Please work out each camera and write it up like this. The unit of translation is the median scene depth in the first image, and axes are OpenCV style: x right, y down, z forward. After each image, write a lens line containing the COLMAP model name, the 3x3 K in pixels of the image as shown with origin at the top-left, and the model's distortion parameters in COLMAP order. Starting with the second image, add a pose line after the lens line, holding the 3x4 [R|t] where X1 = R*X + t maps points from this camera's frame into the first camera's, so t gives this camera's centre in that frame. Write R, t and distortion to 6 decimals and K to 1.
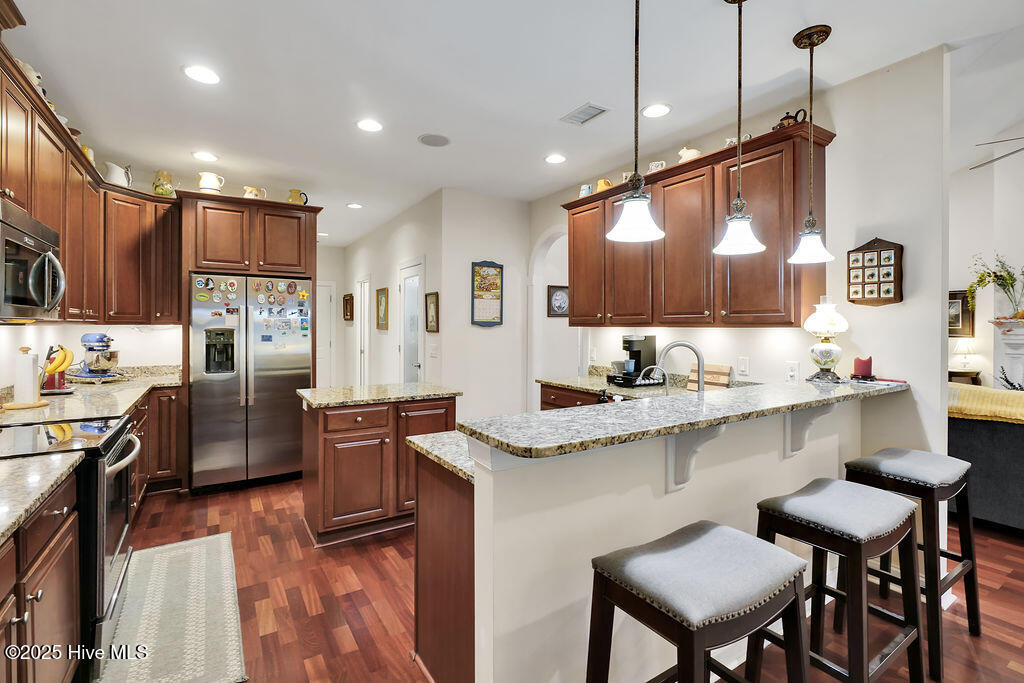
lens RADIAL K [[480.2, 0, 519.7], [0, 480.2, 332.5], [0, 0, 1]] dist [-0.017436, 0.005114]
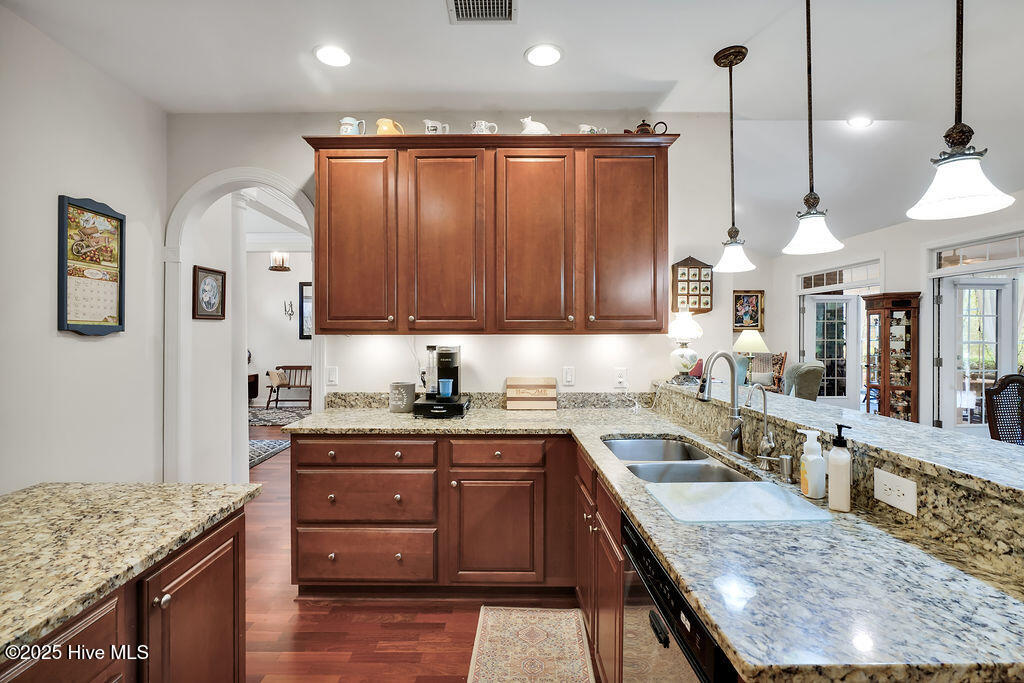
lens RADIAL K [[480.2, 0, 497.4], [0, 480.2, 335.8], [0, 0, 1]] dist [-0.017436, 0.005114]
pose [[0.543224, -0.007482, 0.839555, -0.304080], [0.014004, 0.999902, -0.000149, -0.007359], [-0.839471, 0.011838, 0.543275, 0.479411]]
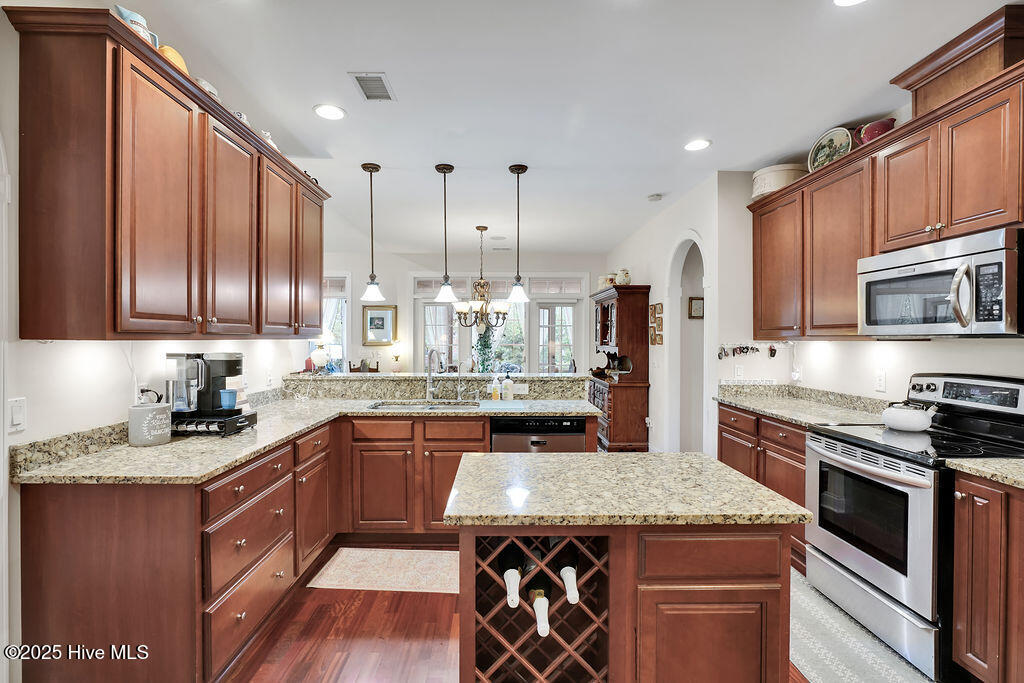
lens RADIAL K [[480.2, 0, 513.5], [0, 480.2, 341.4], [0, 0, 1]] dist [-0.017436, 0.005114]
pose [[-0.861395, -0.011026, 0.507816, -0.385312], [-0.001012, 0.999800, 0.019993, -0.019630], [-0.507935, 0.016708, -0.861233, 1.215167]]
